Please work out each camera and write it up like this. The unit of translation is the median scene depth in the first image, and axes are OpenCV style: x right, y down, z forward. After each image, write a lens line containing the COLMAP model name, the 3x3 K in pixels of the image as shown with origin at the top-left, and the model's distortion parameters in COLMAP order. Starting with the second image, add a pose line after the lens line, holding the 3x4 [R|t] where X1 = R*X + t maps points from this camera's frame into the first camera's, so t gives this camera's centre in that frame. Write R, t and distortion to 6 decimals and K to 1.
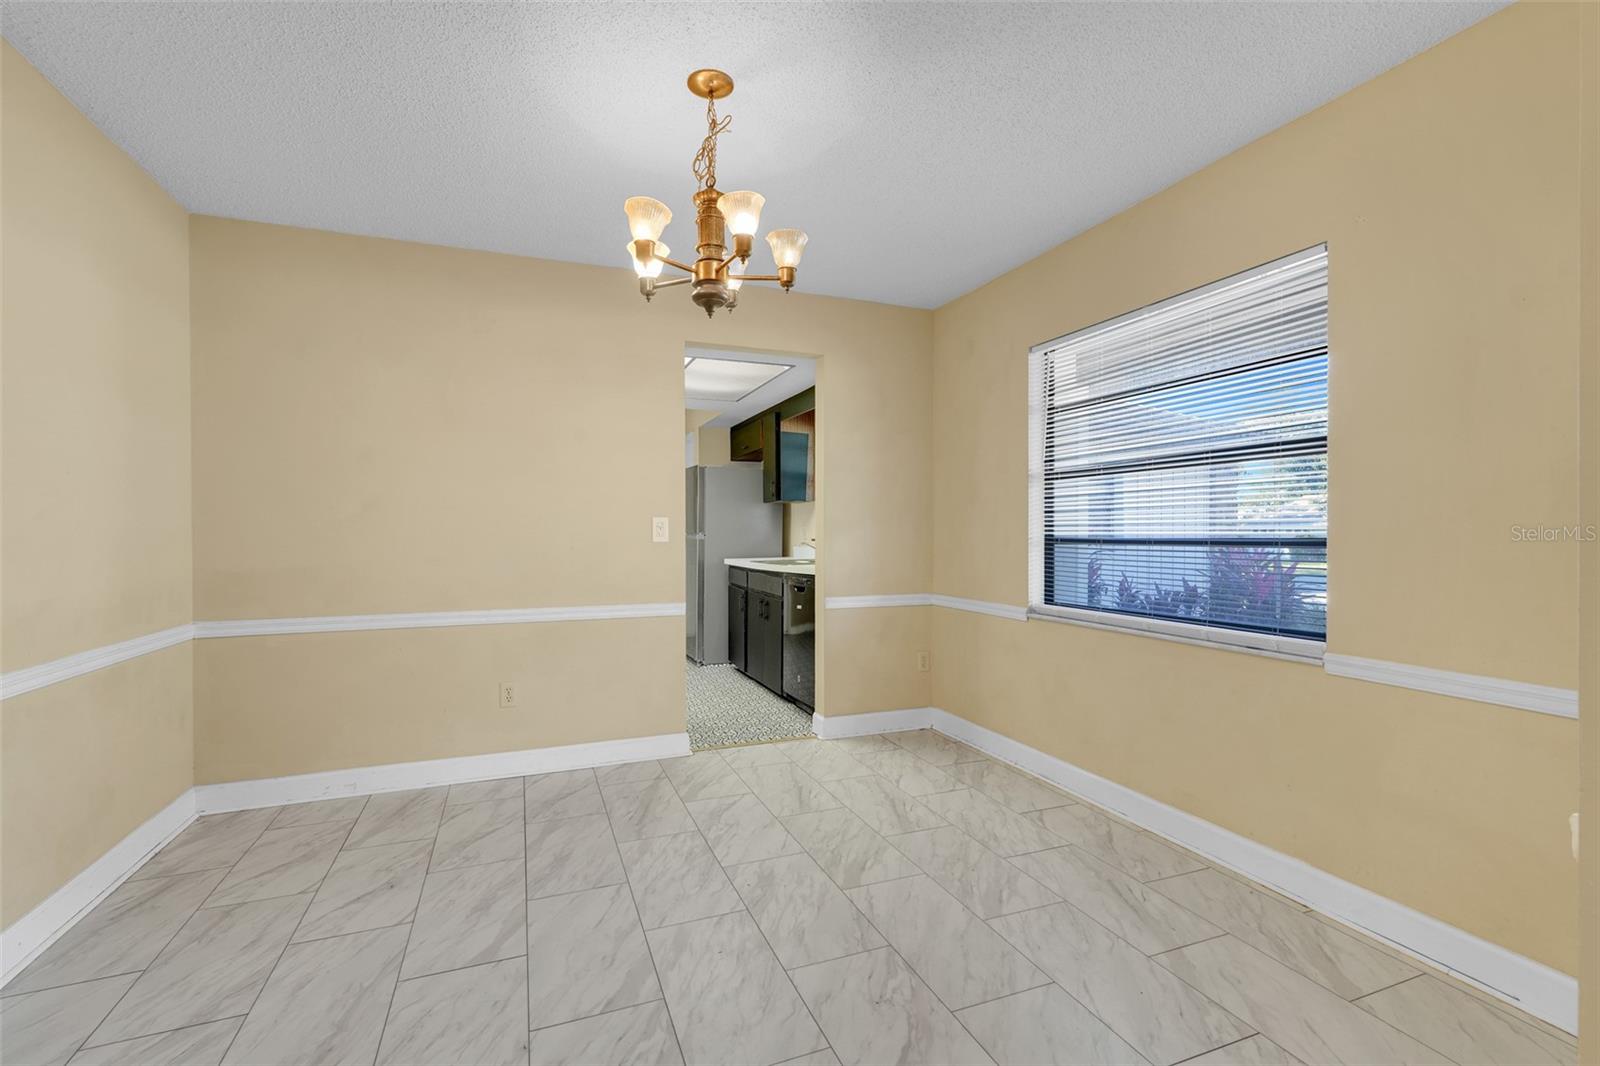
lens RADIAL K [[704.1, 0, 800.0], [0, 704.1, 533.0], [0, 0, 1]] dist [-0.017113, 0.009273]
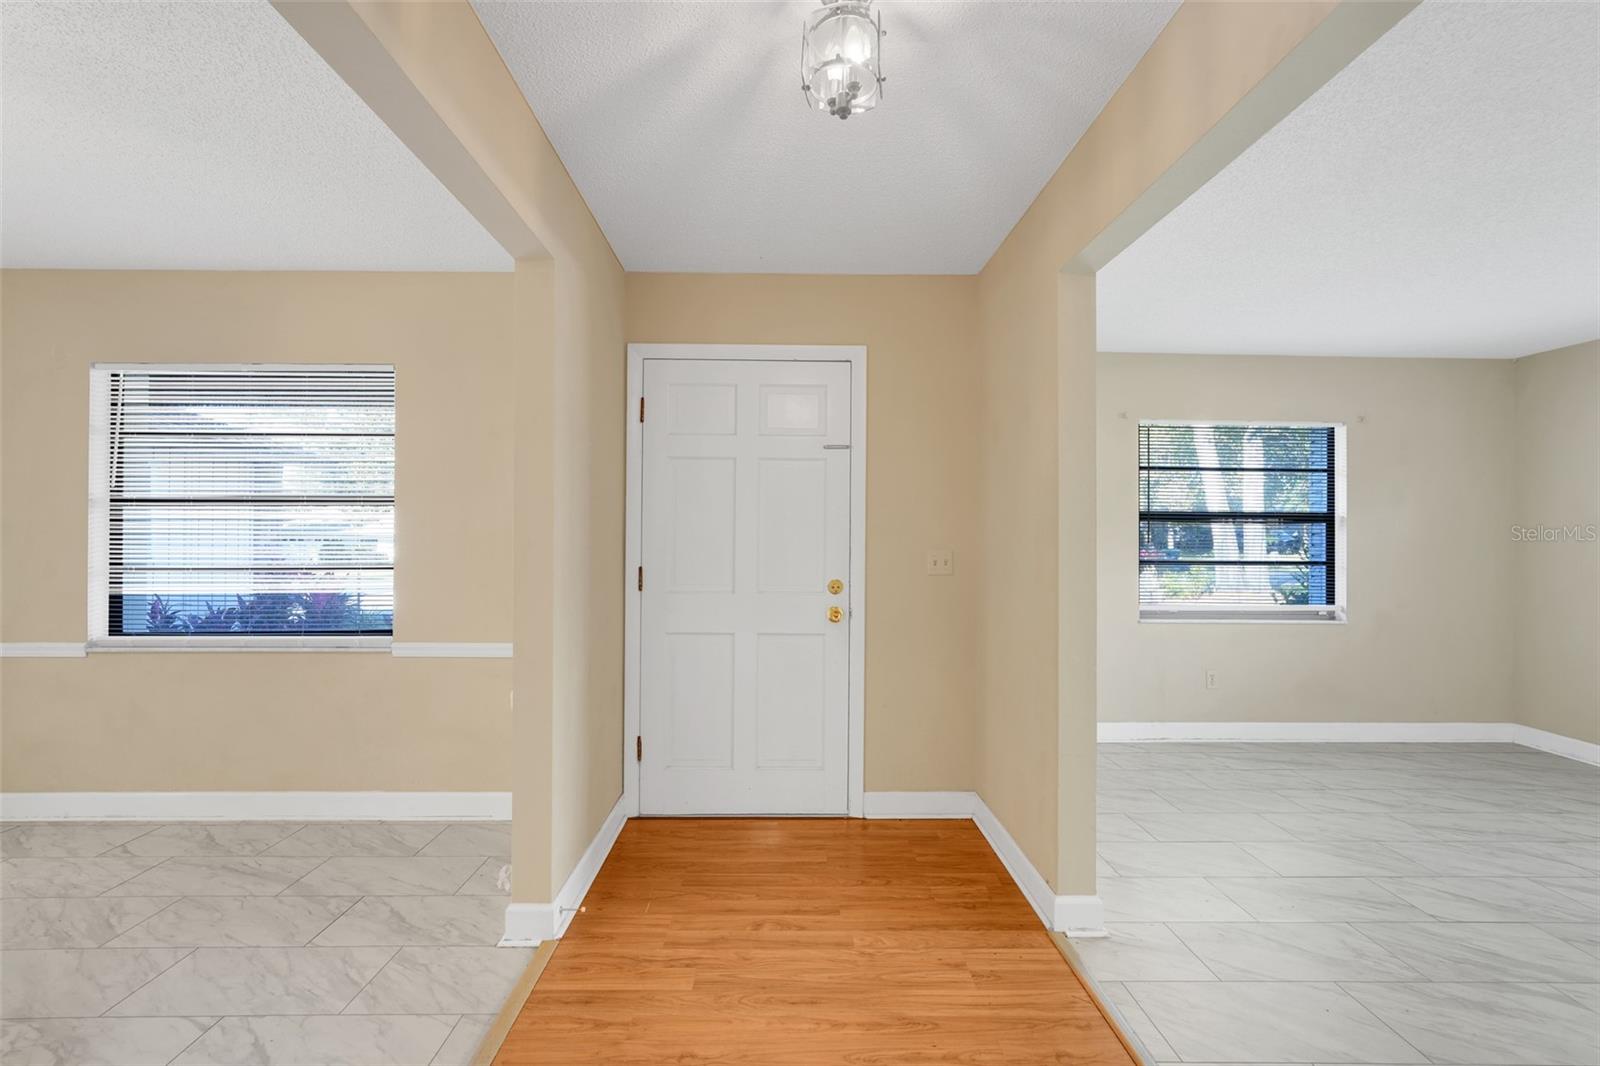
lens RADIAL K [[704.1, 0, 800.0], [0, 704.1, 533.0], [0, 0, 1]] dist [-0.017113, 0.009273]
pose [[0.346339, 0.006172, 0.938089, -0.302084], [-0.001075, 0.999980, -0.006182, -0.046666], [-0.938109, 0.001133, 0.346339, -0.284093]]
